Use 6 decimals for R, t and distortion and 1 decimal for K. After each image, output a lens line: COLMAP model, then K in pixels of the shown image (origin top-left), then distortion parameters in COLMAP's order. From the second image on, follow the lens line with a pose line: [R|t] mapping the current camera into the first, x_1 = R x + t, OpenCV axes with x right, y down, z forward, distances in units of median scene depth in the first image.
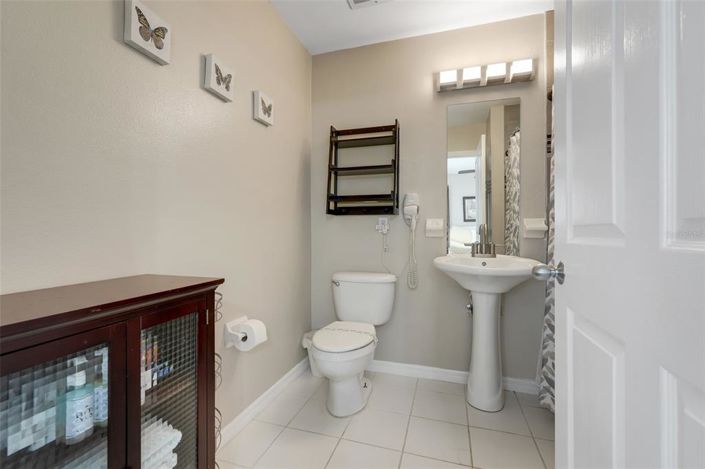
lens RADIAL K [[308.8, 0, 351.6], [0, 308.8, 231.9], [0, 0, 1]] dist [-0.002228, 0.000879]
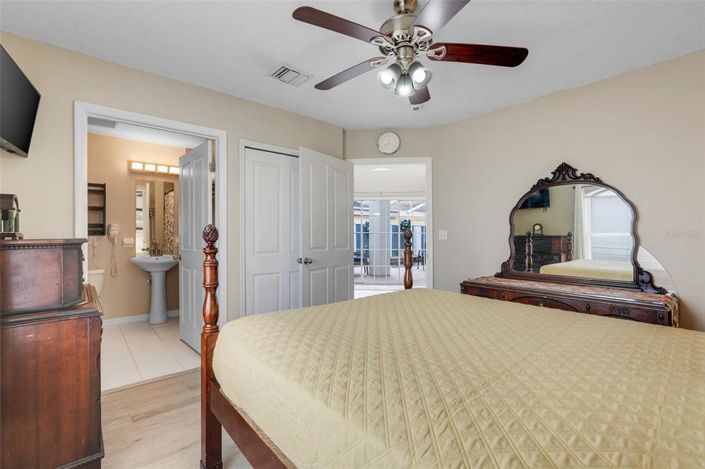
lens RADIAL K [[308.8, 0, 351.6], [0, 308.8, 231.9], [0, 0, 1]] dist [-0.002228, 0.000879]
pose [[0.527335, -0.000958, 0.849657, -0.624081], [0.005746, 0.999981, -0.002439, -0.066034], [-0.849638, 0.006168, 0.527330, -1.173946]]
